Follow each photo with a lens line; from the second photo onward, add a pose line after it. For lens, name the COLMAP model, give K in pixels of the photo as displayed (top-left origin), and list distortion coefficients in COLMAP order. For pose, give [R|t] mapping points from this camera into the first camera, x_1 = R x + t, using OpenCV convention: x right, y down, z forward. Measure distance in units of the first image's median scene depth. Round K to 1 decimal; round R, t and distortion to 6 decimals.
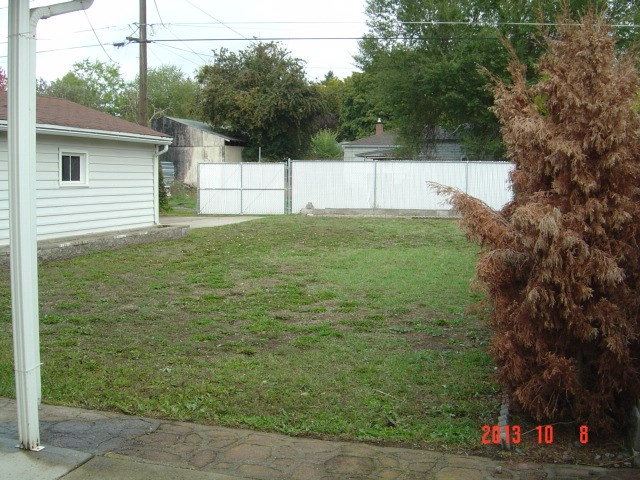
lens RADIAL K [[714.7, 0, 305.9], [0, 714.7, 240.2], [0, 0, 1]] dist [-0.124176, 0.020273]
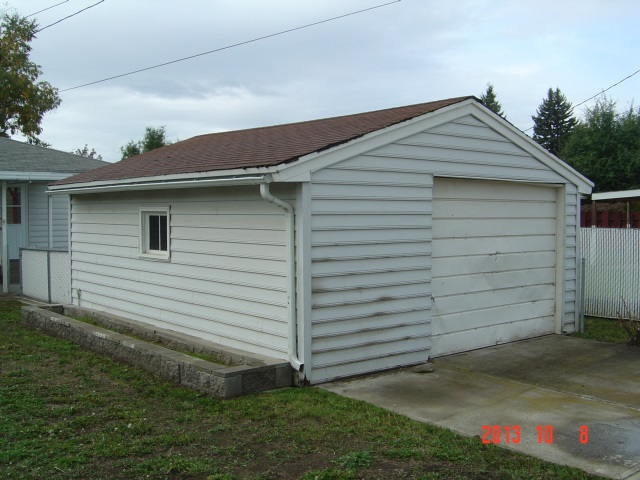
lens RADIAL K [[714.7, 0, 305.9], [0, 714.7, 240.2], [0, 0, 1]] dist [-0.124176, 0.020273]
pose [[-0.562353, 0.012867, -0.826797, 0.100214], [-0.087713, 0.993310, 0.075117, -0.088869], [0.822232, 0.114763, -0.557462, 0.835690]]
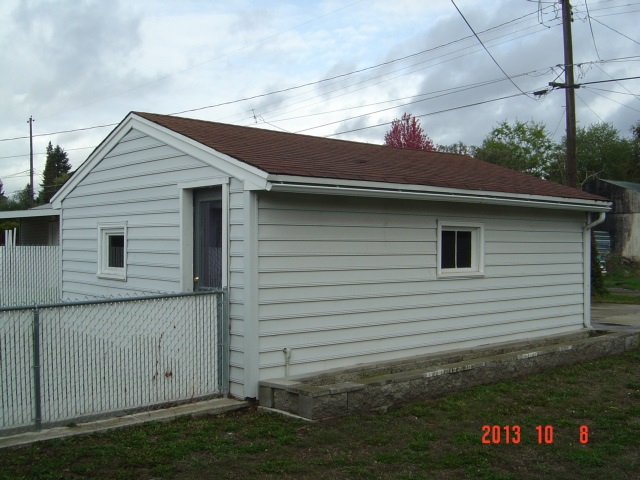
lens RADIAL K [[714.7, 0, 305.9], [0, 714.7, 240.2], [0, 0, 1]] dist [-0.124176, 0.020273]
pose [[0.830505, -0.010788, -0.556906, -0.039633], [-0.042860, 0.995611, -0.083202, -0.026049], [0.555359, 0.092969, 0.826398, 0.192062]]
